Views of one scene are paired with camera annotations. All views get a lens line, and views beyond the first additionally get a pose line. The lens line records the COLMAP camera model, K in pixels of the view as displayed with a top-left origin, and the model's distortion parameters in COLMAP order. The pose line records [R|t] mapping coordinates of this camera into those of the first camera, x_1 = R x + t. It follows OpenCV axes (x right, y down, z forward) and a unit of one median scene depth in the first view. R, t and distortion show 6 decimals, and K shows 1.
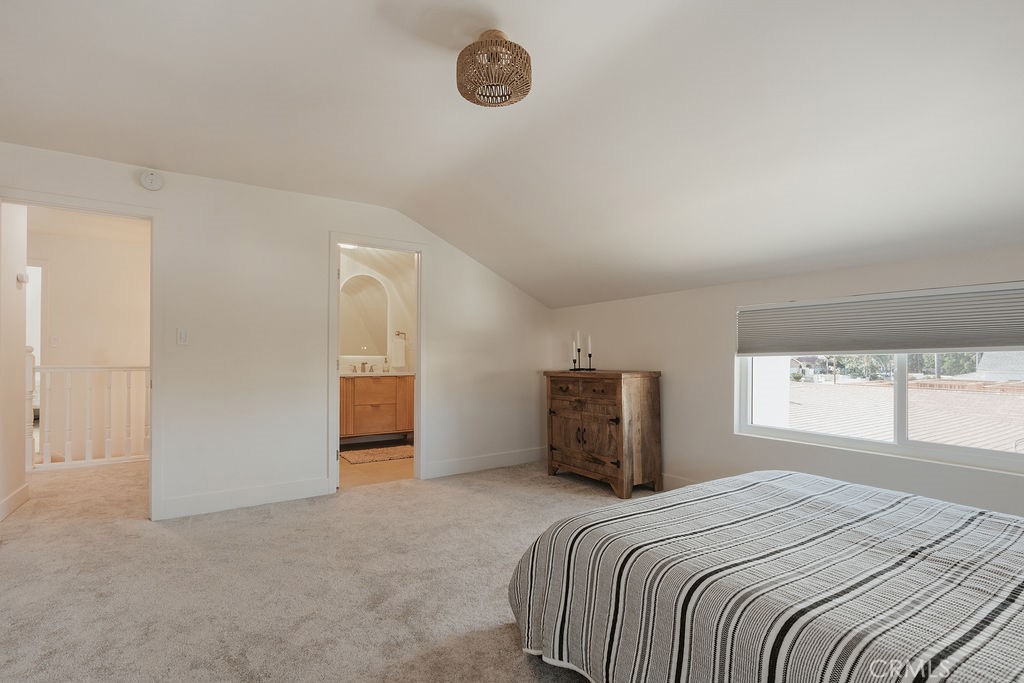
lens RADIAL K [[486.6, 0, 512.0], [0, 486.6, 341.5], [0, 0, 1]] dist [-0.001881, -0.000249]
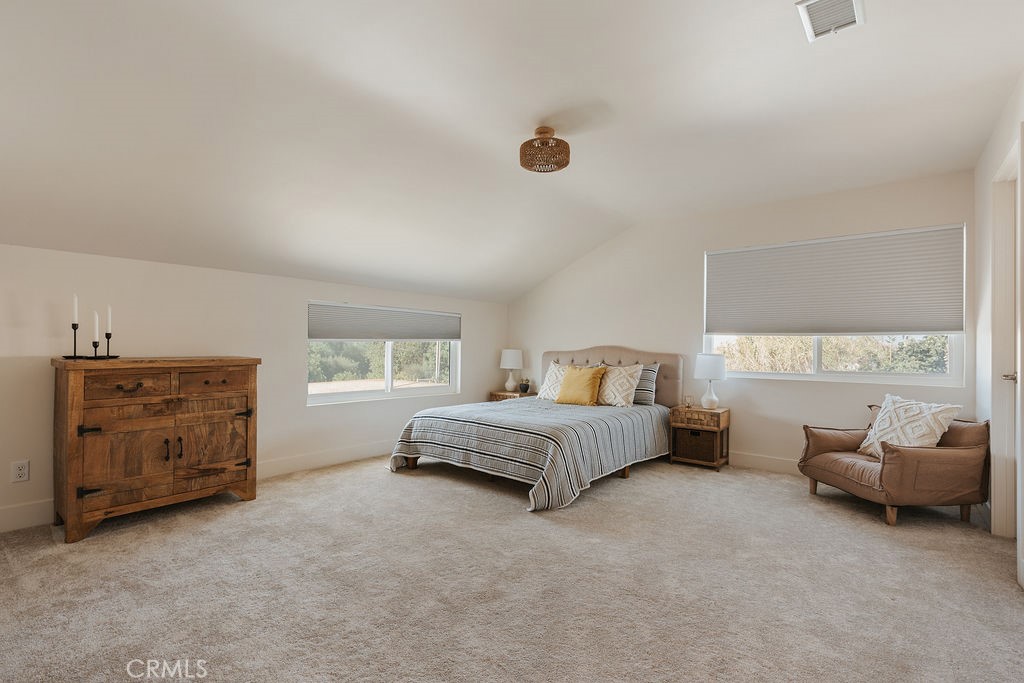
lens RADIAL K [[486.6, 0, 512.0], [0, 486.6, 341.5], [0, 0, 1]] dist [-0.001881, -0.000249]
pose [[-0.324340, 0.006436, 0.945919, -0.700884], [-0.041516, 0.998916, -0.021032, 0.031157], [-0.945029, -0.046093, -0.323721, 0.777203]]
